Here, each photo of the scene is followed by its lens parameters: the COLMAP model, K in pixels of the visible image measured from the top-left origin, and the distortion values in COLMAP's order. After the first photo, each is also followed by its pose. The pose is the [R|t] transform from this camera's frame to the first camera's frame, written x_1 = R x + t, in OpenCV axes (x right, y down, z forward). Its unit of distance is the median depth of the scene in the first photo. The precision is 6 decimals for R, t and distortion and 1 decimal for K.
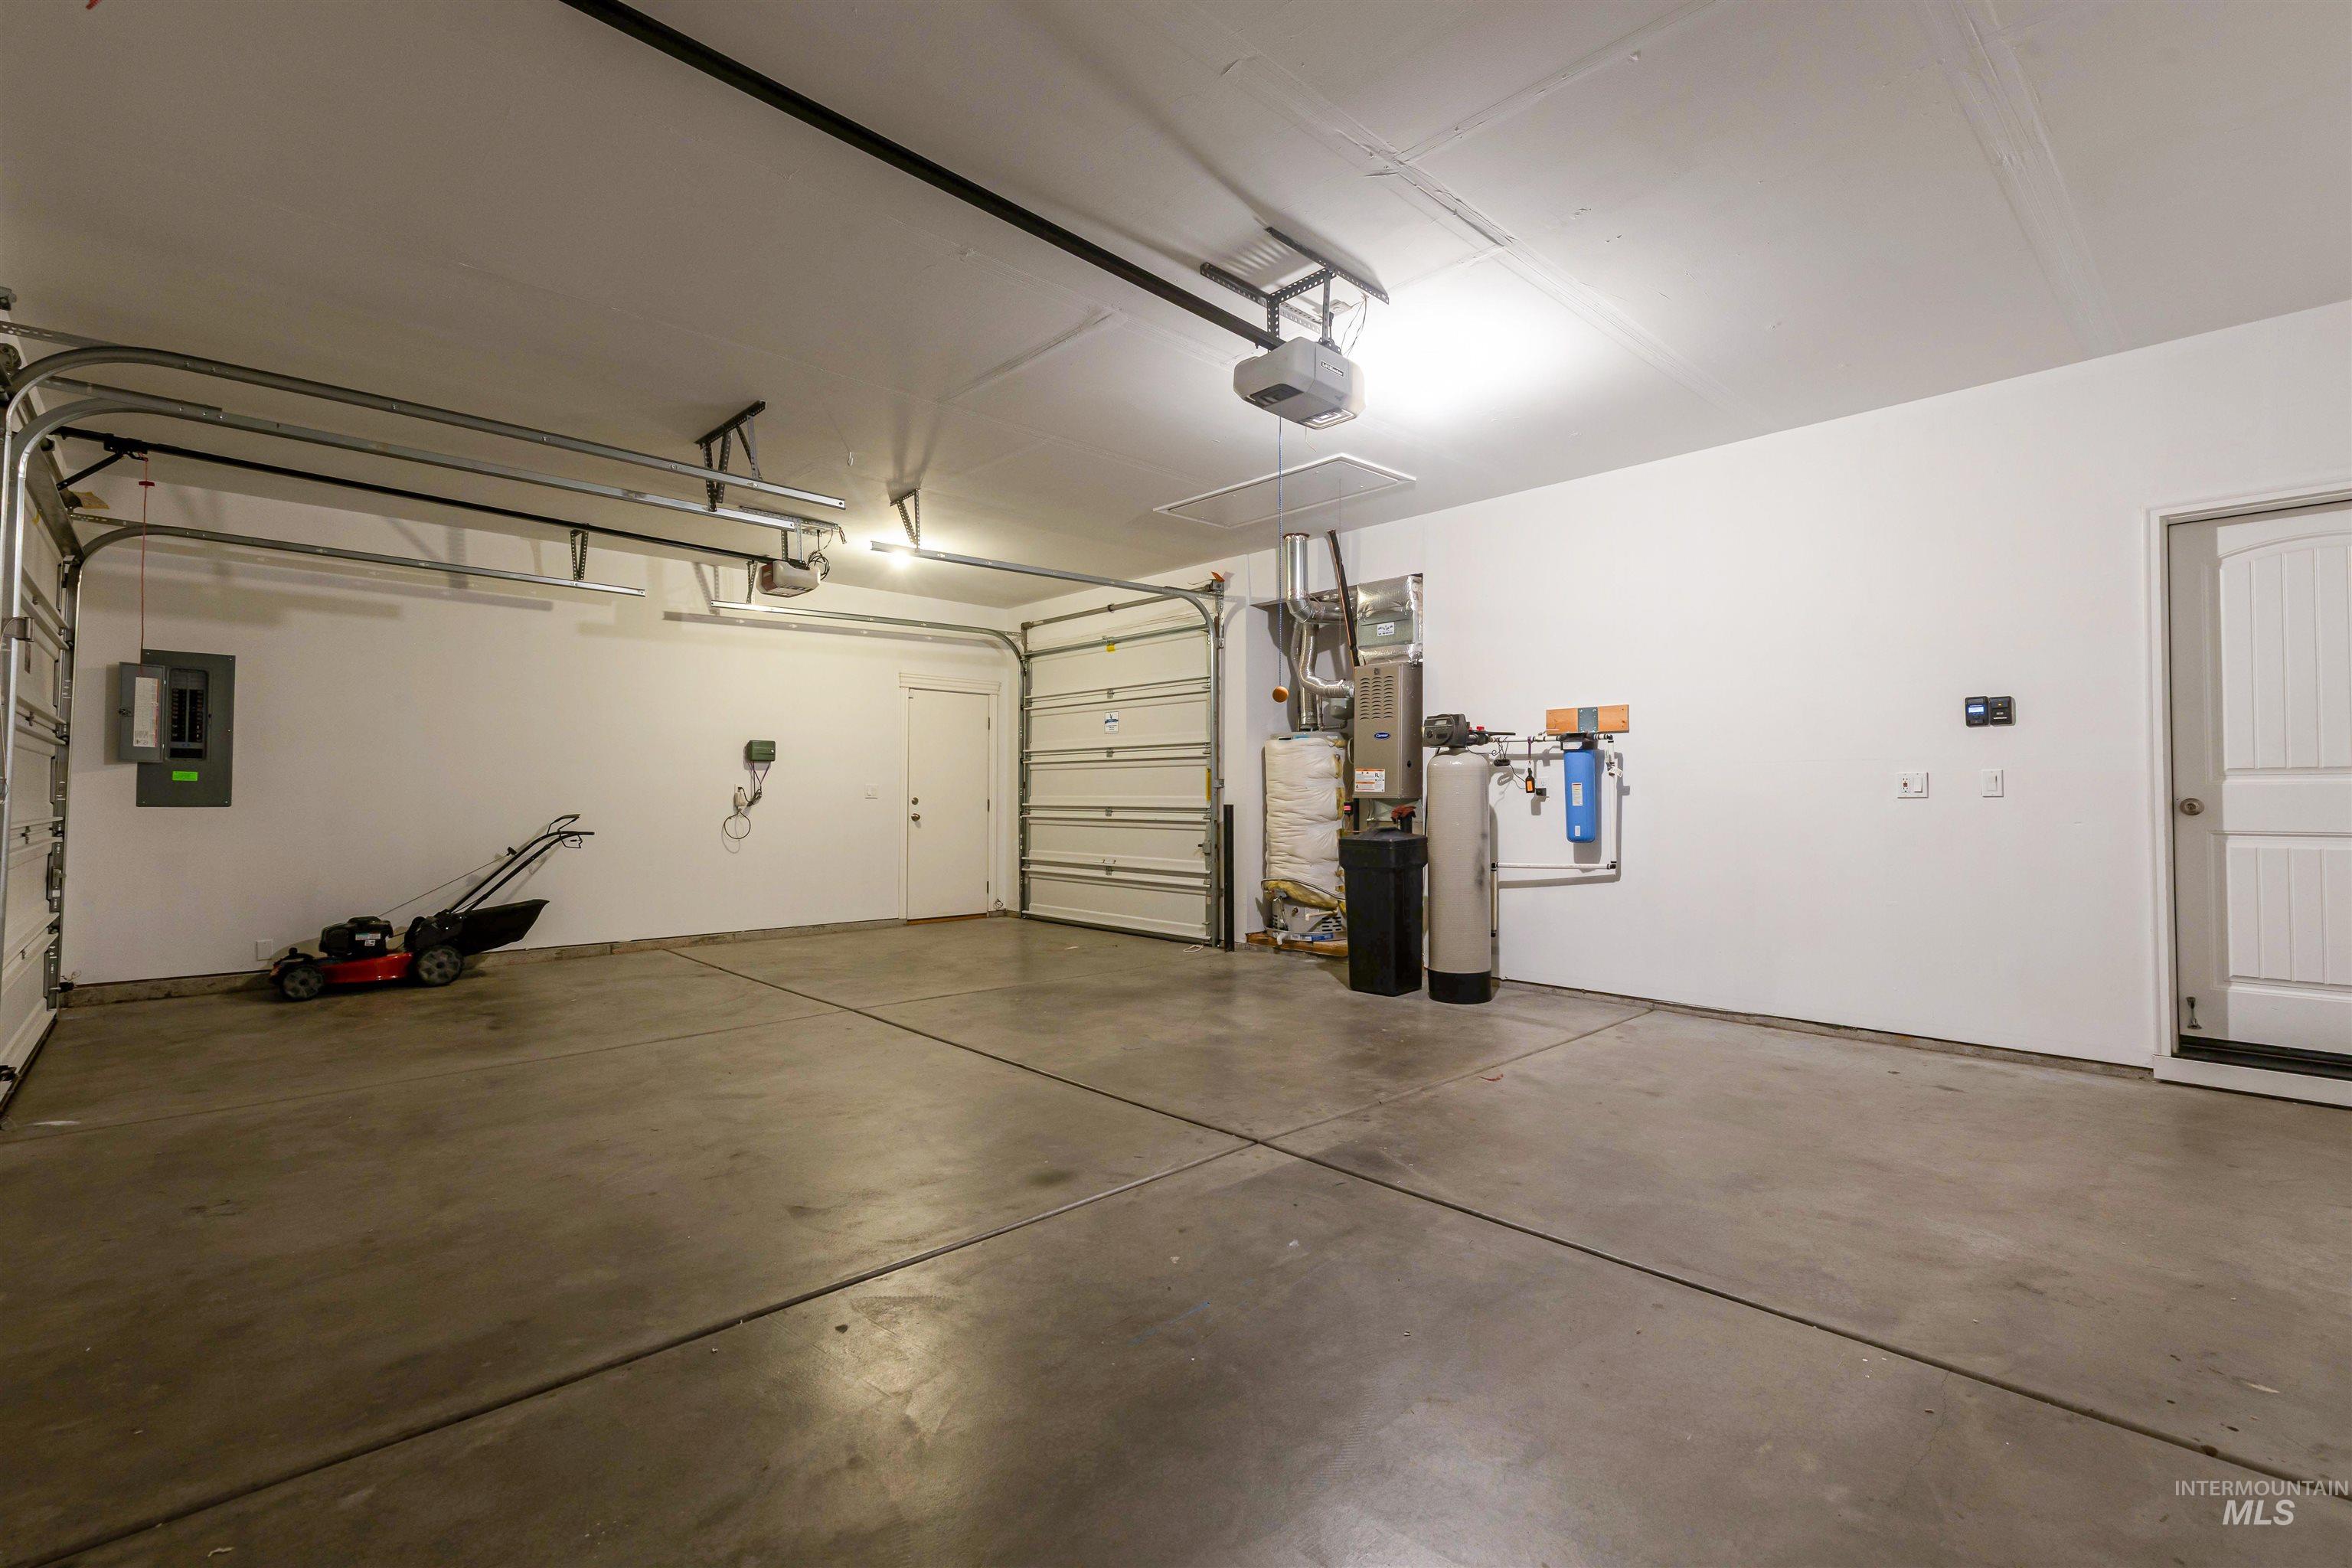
lens RADIAL K [[1049.7, 0, 1182.8], [0, 1049.7, 773.9], [0, 0, 1]] dist [0.002464, 0.000485]
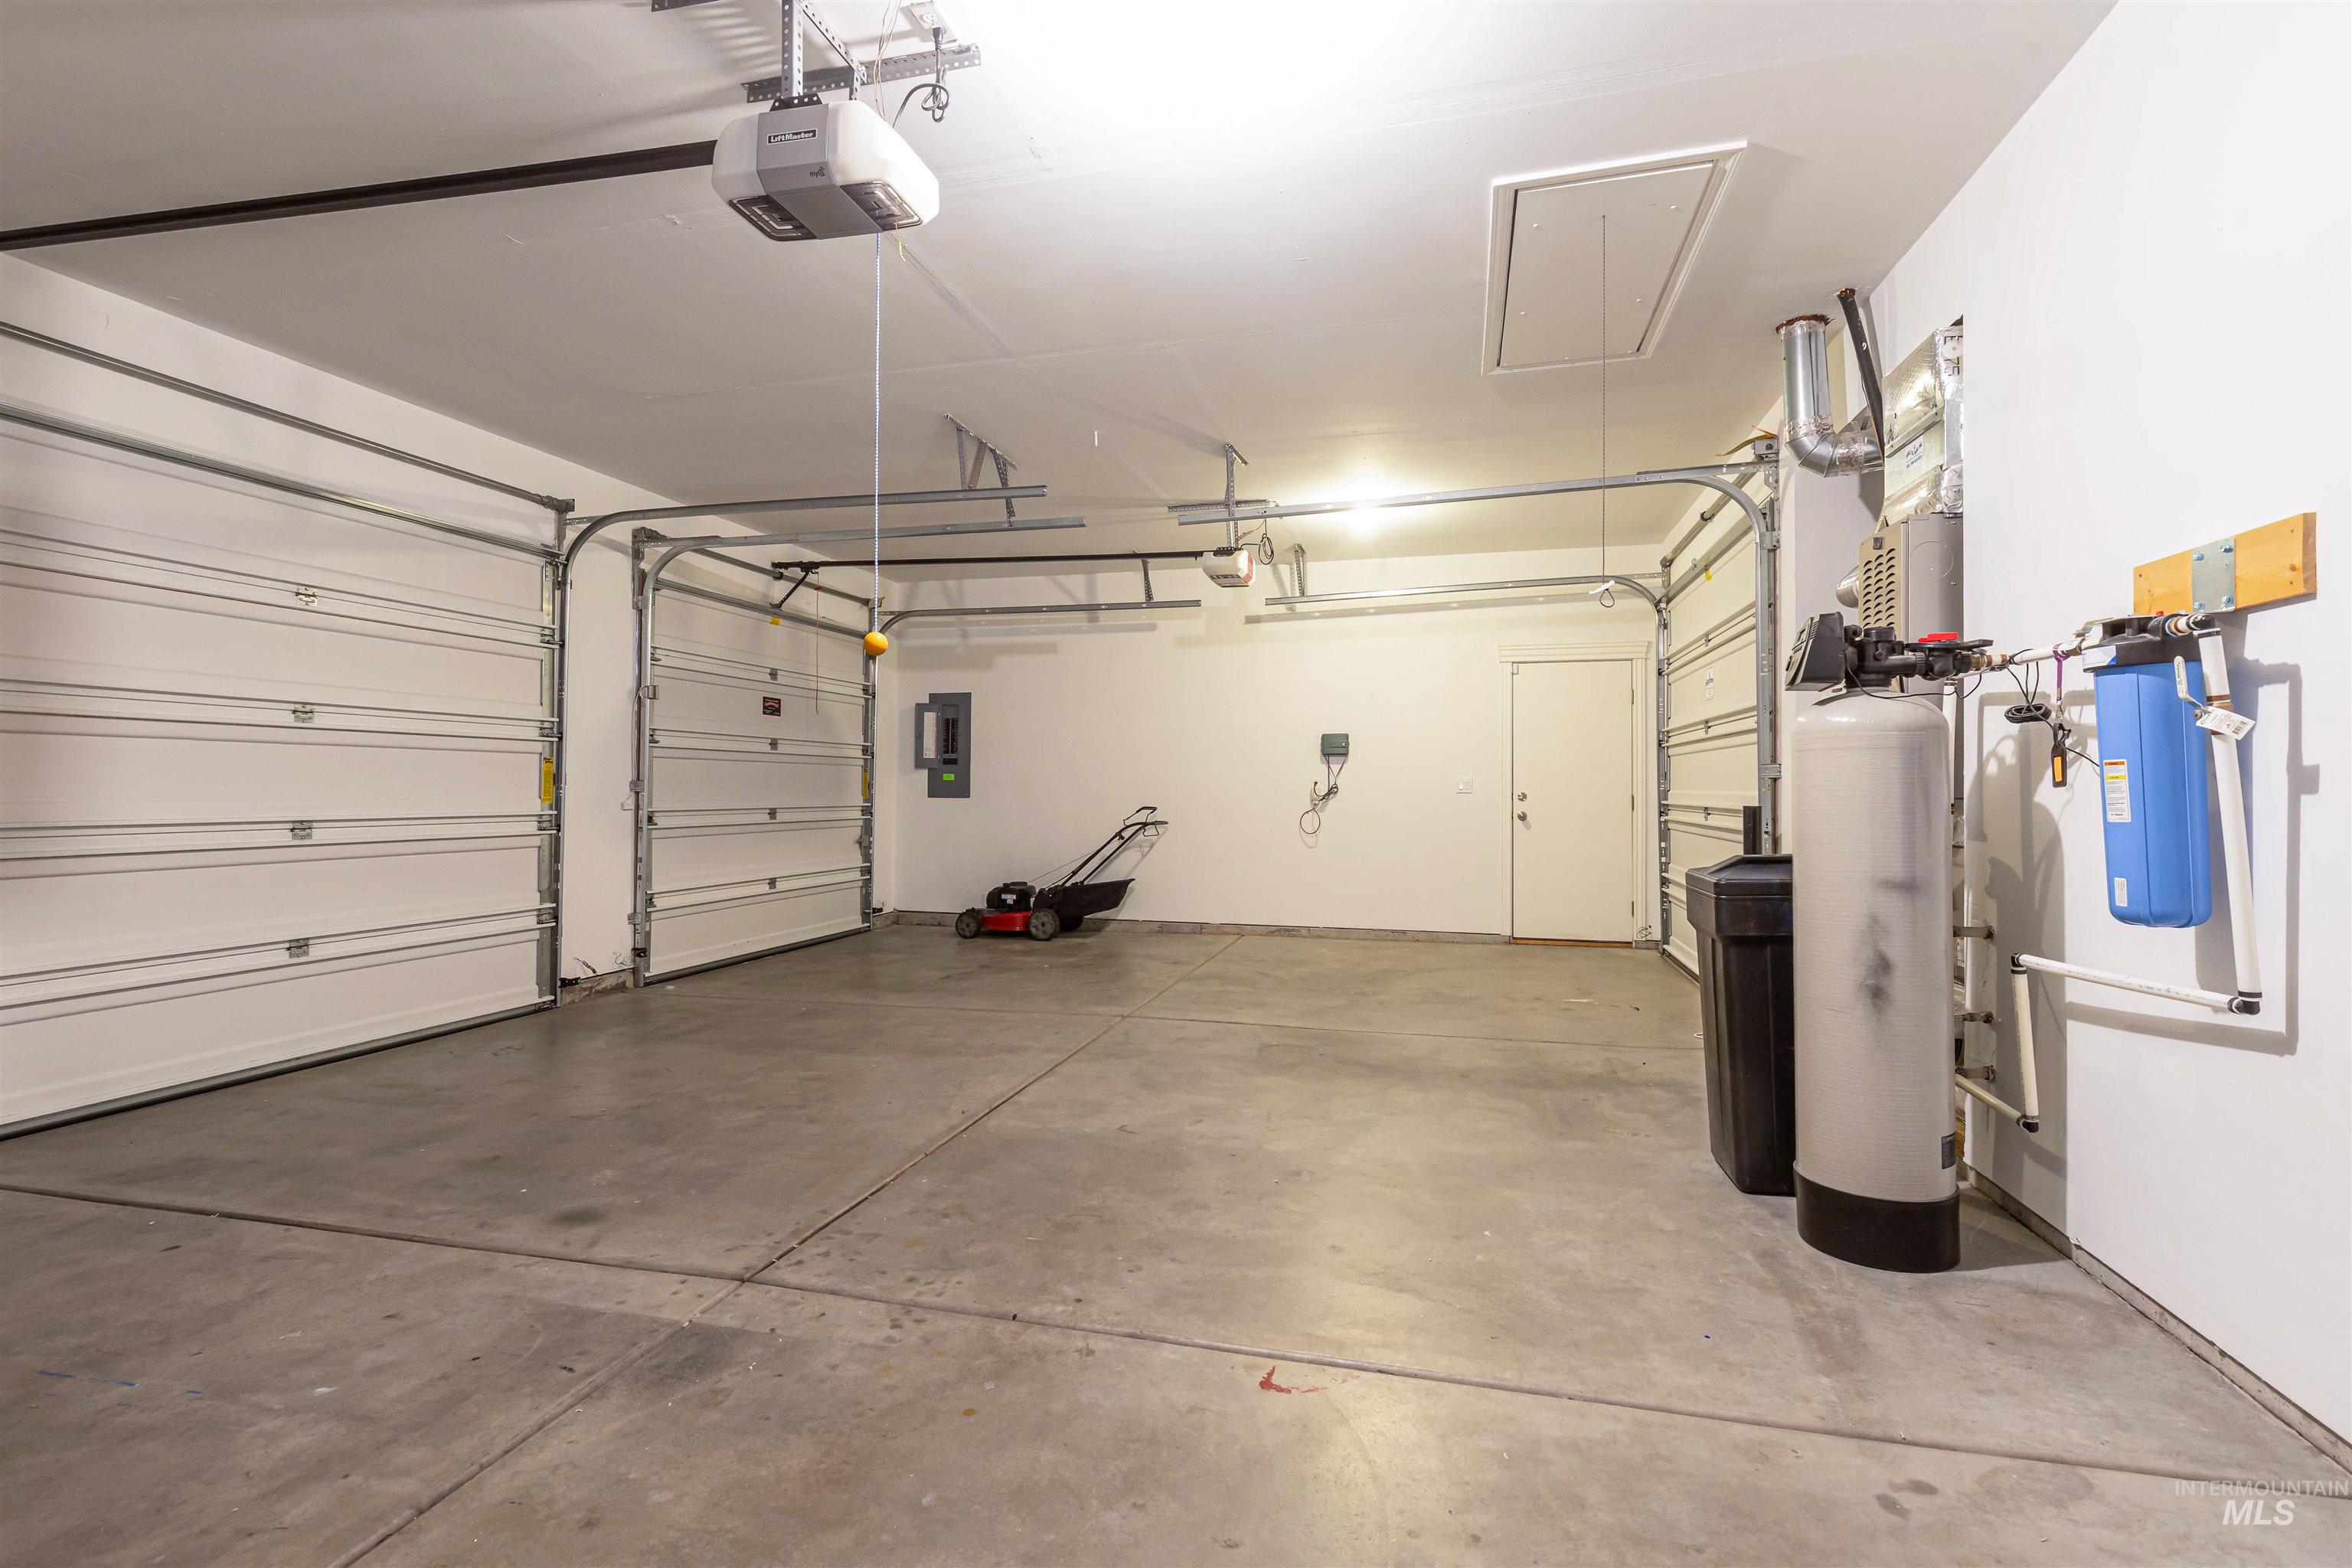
lens RADIAL K [[1049.7, 0, 1182.8], [0, 1049.7, 773.9], [0, 0, 1]] dist [0.002464, 0.000485]
pose [[0.532397, -0.012260, -0.846406, 0.456394], [0.017939, 0.999834, -0.003198, 0.008043], [0.846305, -0.013481, 0.532529, 0.476820]]
